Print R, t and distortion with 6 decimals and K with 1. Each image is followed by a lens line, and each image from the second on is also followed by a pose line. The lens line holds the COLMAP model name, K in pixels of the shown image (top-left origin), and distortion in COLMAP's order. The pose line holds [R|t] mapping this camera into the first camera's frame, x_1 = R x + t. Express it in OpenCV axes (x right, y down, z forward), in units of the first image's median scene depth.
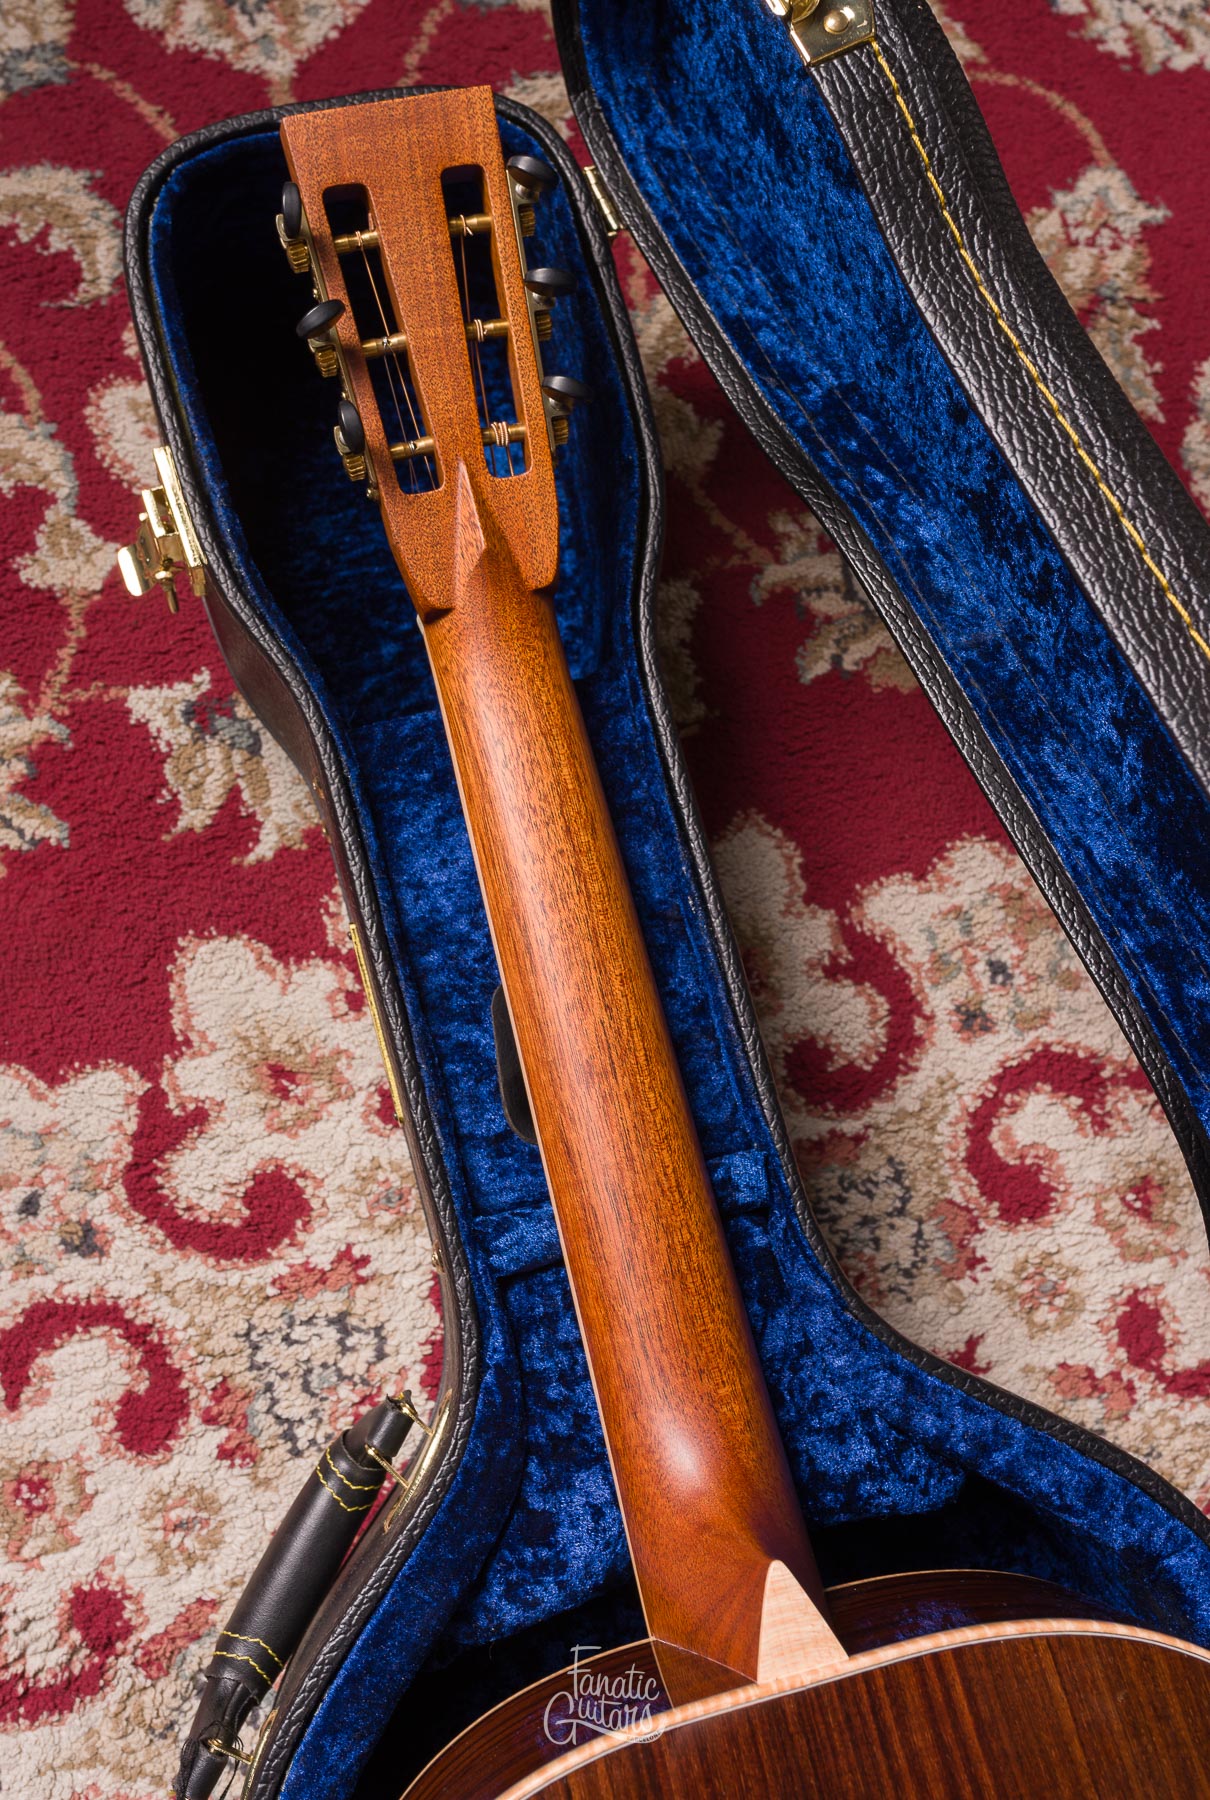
lens RADIAL K [[1913.0, 0, 554.4], [0, 1913.0, 826.2], [0, 0, 1]] dist [0.002037, -0.001992]
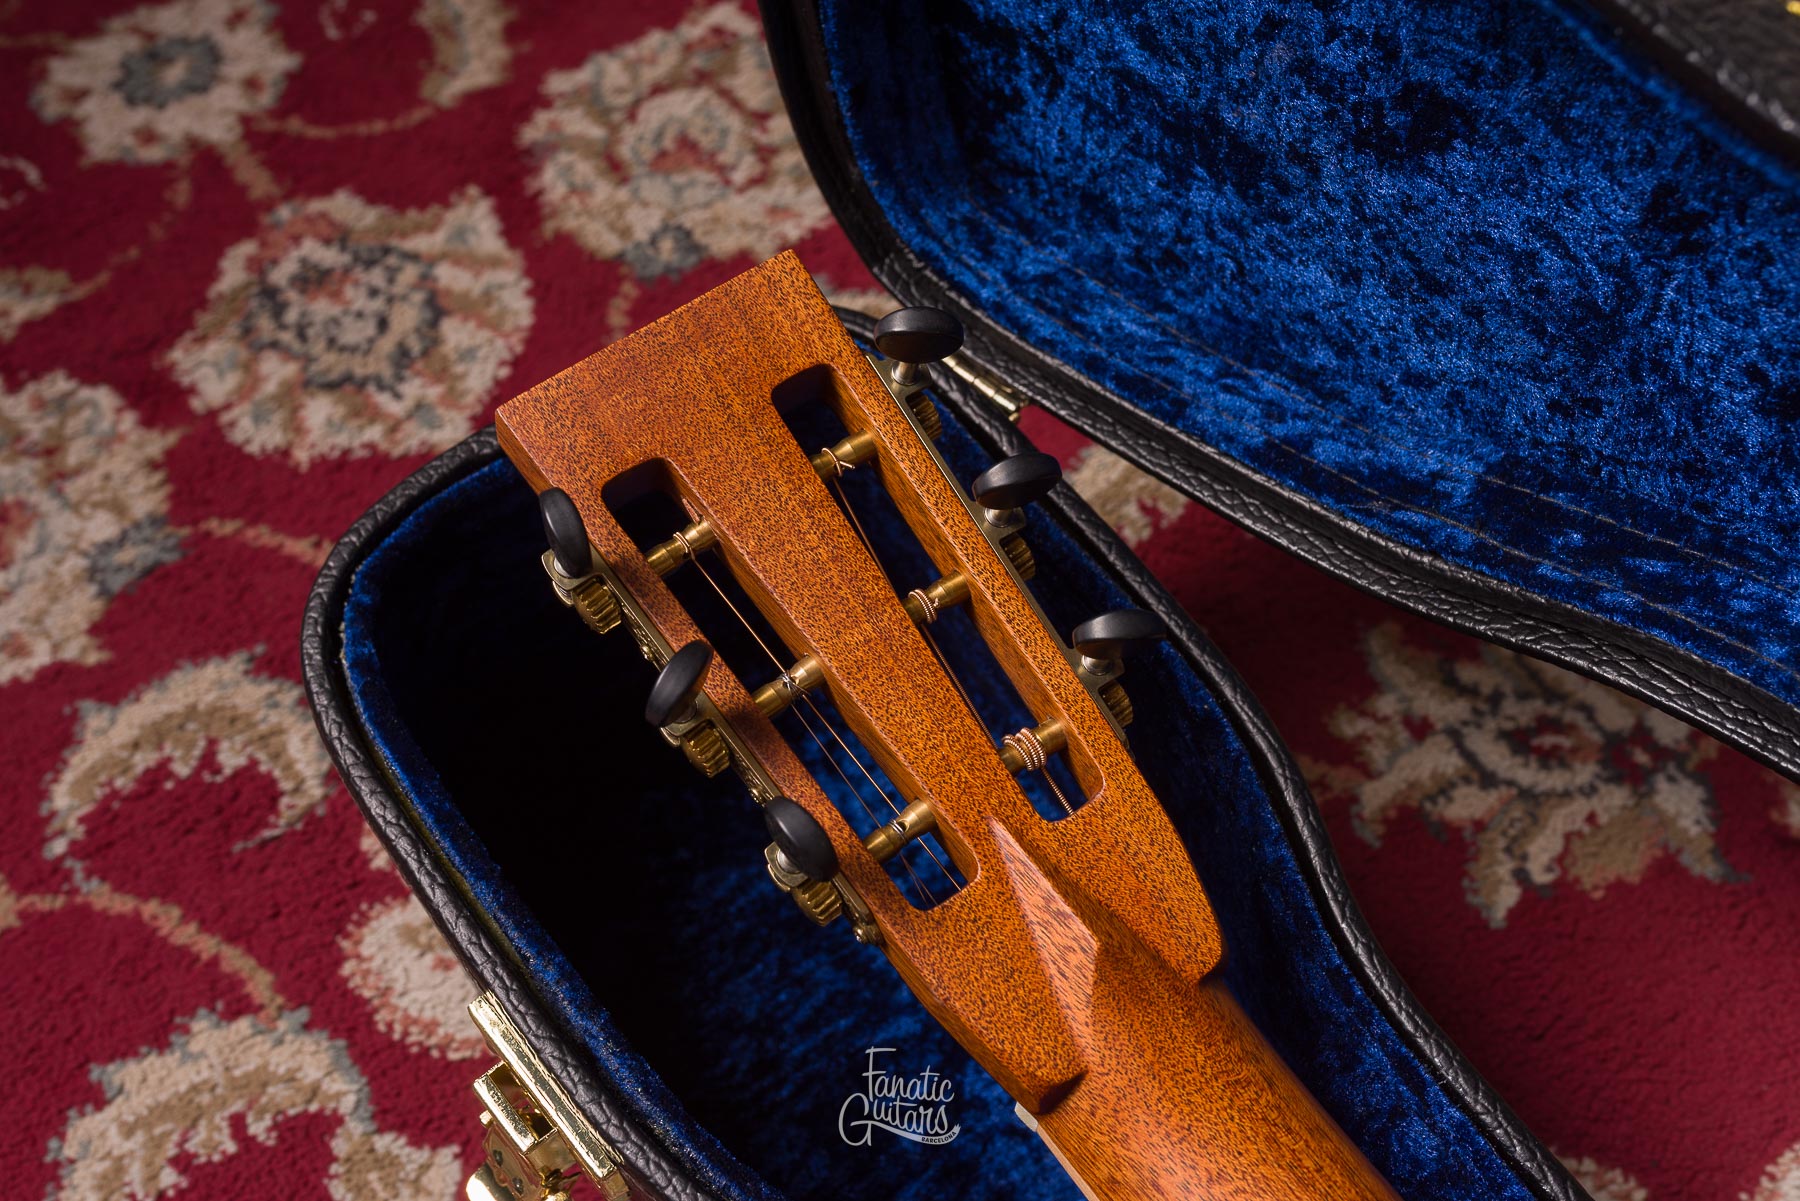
lens RADIAL K [[1792.6, 0, 901.8], [0, 1792.6, 601.5], [0, 0, 1]] dist [0.002009, -0.000404]
pose [[0.921675, -0.375538, 0.097399, -0.083730], [0.387803, 0.884590, -0.259056, -0.100122], [0.011127, 0.276537, 0.960939, 0.392259]]
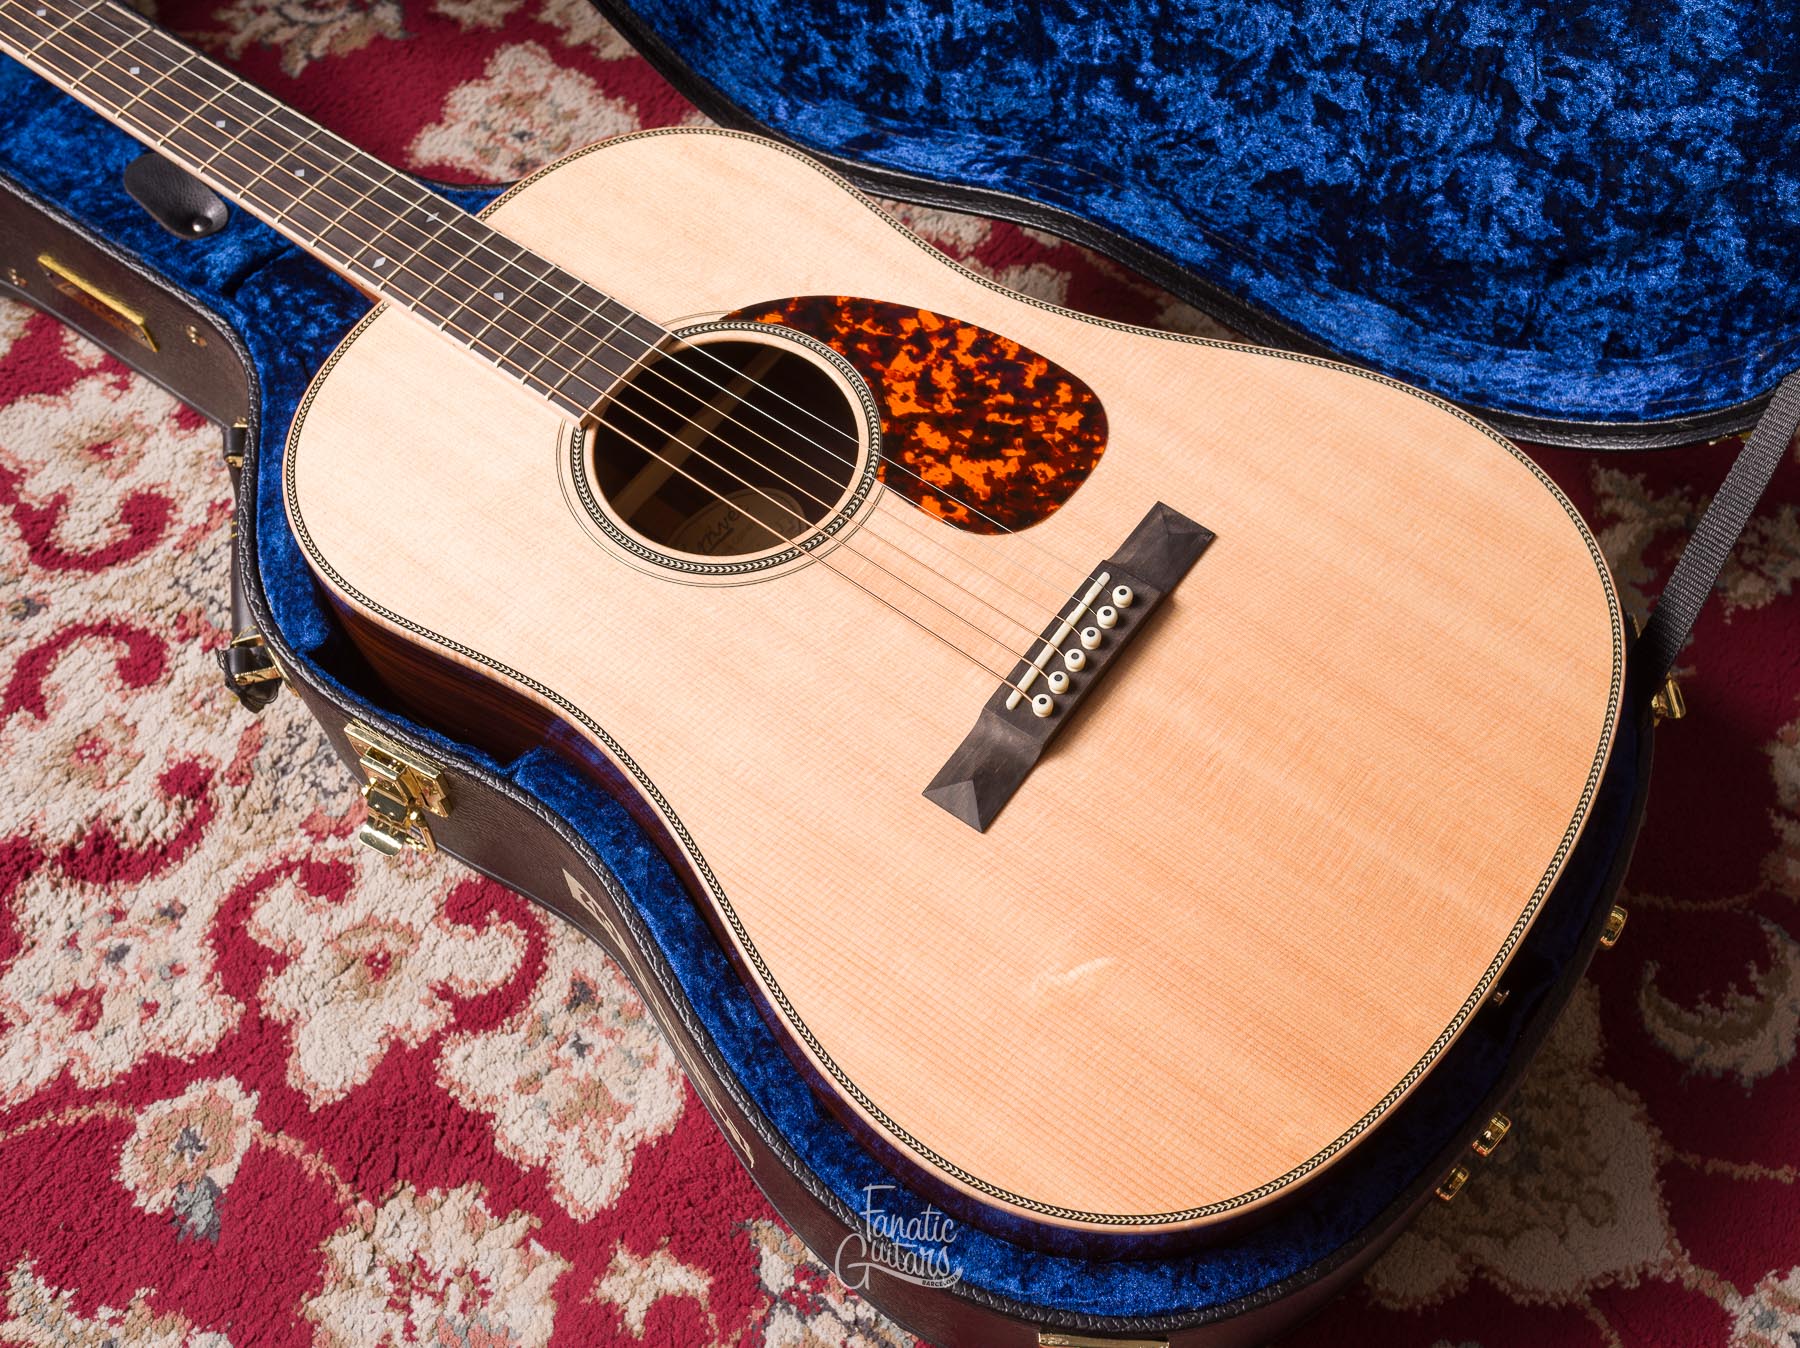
lens RADIAL K [[1943.5, 0, 1010.8], [0, 1943.5, 670.7], [0, 0, 1]] dist [-0.000243, 0.004172]
pose [[0.762918, -0.596593, 0.249064, -0.088171], [0.637566, 0.758113, -0.137017, 0.829706], [-0.107075, 0.263327, 0.958746, -0.318197]]
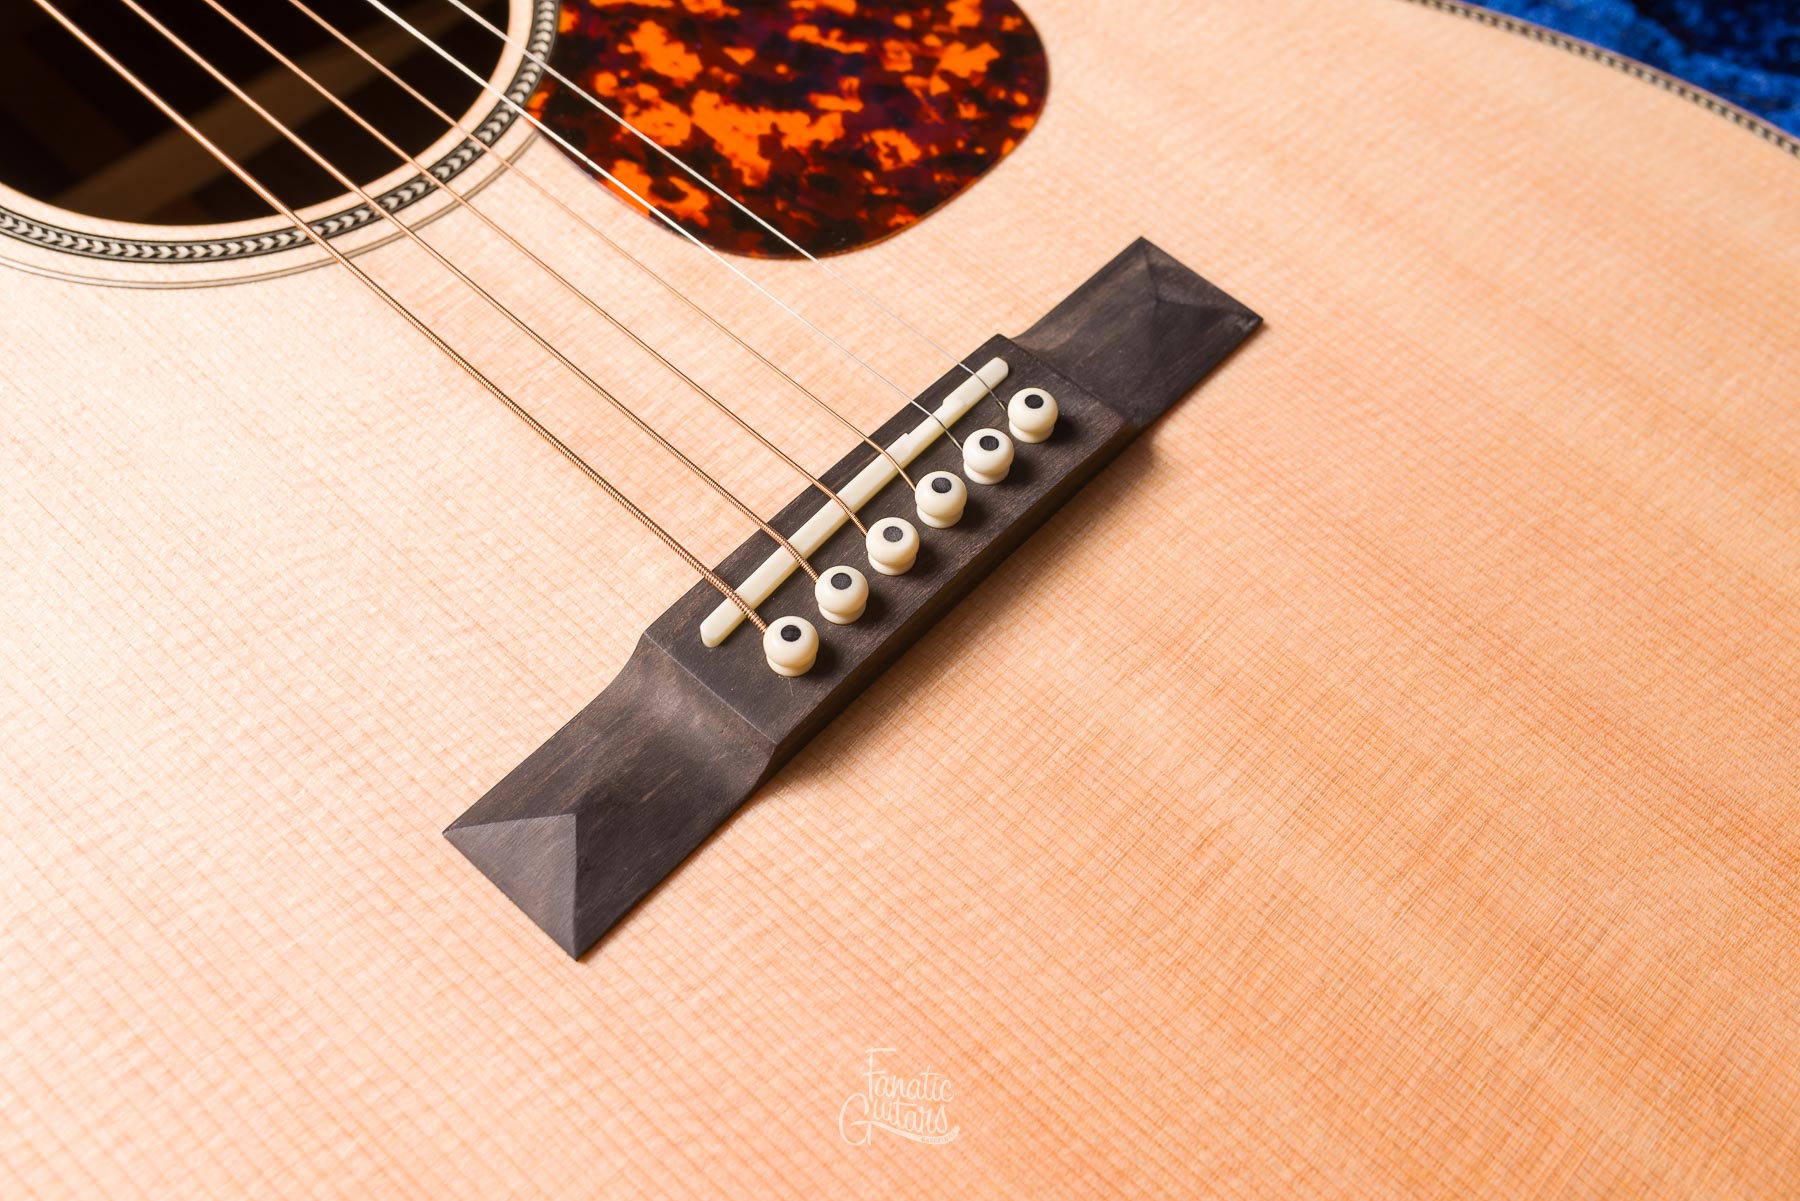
lens RADIAL K [[1816.7, 0, 899.8], [0, 1816.7, 599.8], [0, 0, 1]] dist [0.001372, -0.009888]
pose [[0.837667, -0.480932, 0.258879, 0.084559], [0.532647, 0.824179, -0.192397, 0.791945], [-0.120833, 0.299056, 0.946554, 0.271398]]
